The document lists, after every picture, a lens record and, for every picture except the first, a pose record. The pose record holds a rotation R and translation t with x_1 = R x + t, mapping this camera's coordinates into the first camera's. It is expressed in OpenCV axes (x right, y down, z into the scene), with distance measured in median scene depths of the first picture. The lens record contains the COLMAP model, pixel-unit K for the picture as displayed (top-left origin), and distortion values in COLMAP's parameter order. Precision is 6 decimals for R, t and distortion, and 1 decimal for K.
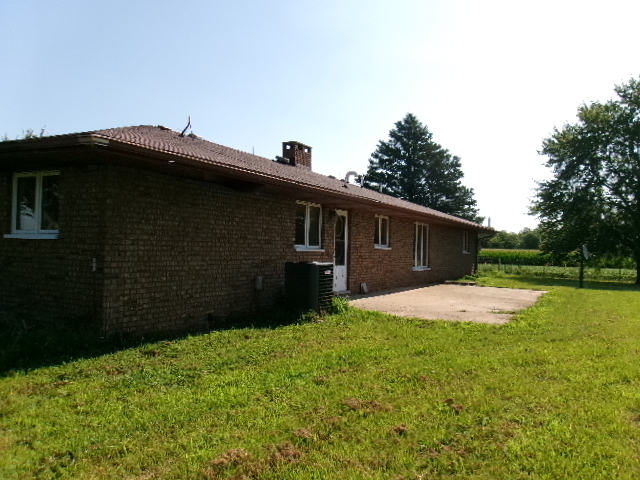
lens RADIAL K [[504.2, 0, 319.0], [0, 504.2, 241.6], [0, 0, 1]] dist [0.000206, -0.006361]
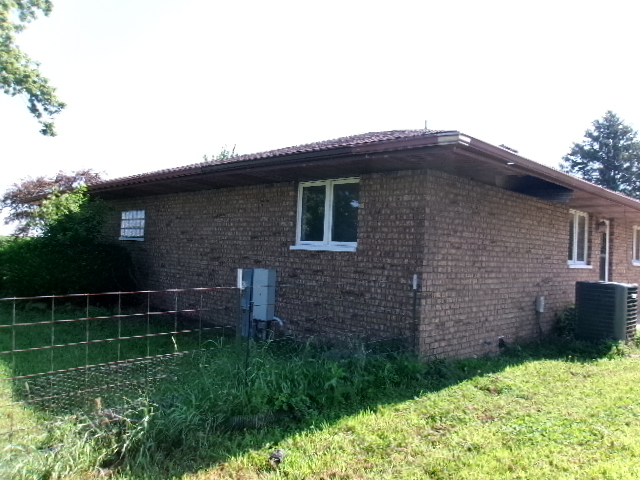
lens RADIAL K [[504.2, 0, 321.8], [0, 504.2, 239.4], [0, 0, 1]] dist [0.000206, -0.006361]
pose [[0.959982, 0.008411, -0.279934, -0.313499], [-0.014809, 0.999675, -0.020749, -0.007393], [0.279668, 0.024064, 0.959795, 0.090673]]
